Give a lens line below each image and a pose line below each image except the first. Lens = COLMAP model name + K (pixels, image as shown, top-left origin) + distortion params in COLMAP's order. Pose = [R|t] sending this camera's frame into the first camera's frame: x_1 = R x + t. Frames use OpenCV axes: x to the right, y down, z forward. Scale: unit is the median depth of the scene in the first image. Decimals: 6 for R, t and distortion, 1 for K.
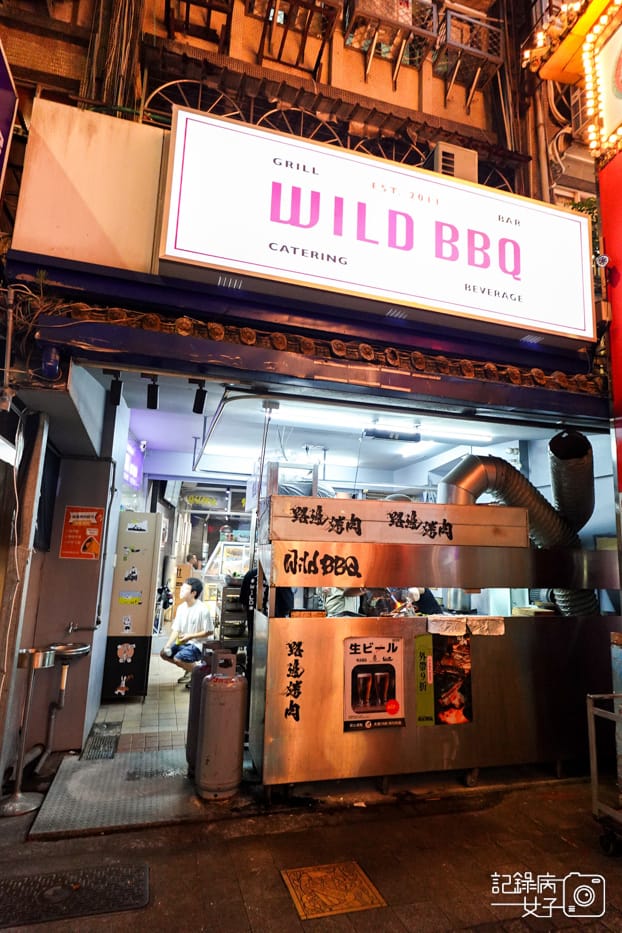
lens RADIAL K [[527.1, 0, 311.0], [0, 527.1, 466.5], [0, 0, 1]] dist [0.008606, 0.001053]
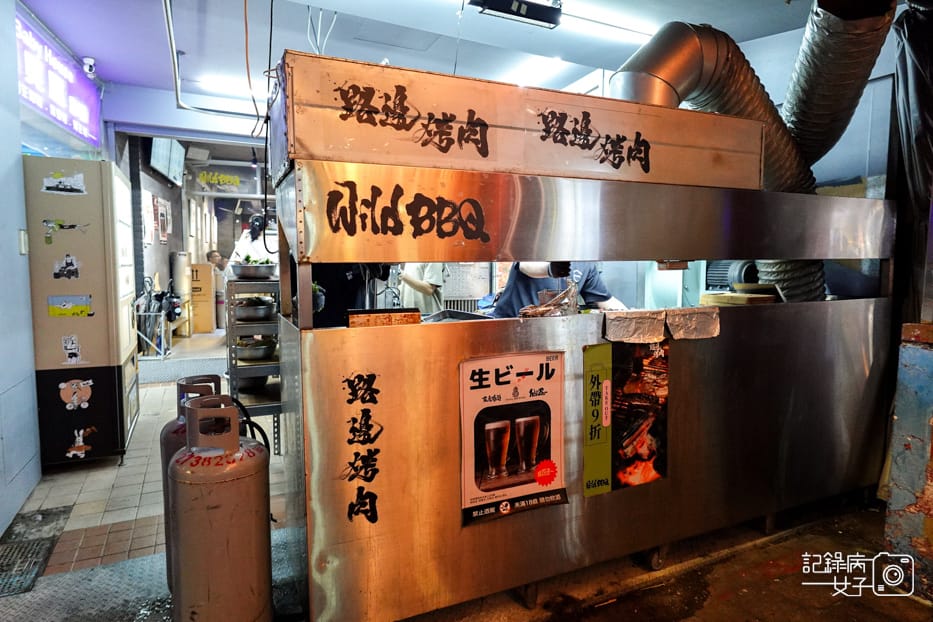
lens RADIAL K [[568.0, 0, 466.2], [0, 568.0, 318.4], [0, 0, 1]] dist [-0.017367, 0.000037]
pose [[0.985084, -0.046174, 0.165763, -0.017993], [-0.000410, 0.962692, 0.270599, 0.134910], [-0.172074, -0.266630, 0.948314, 0.478798]]
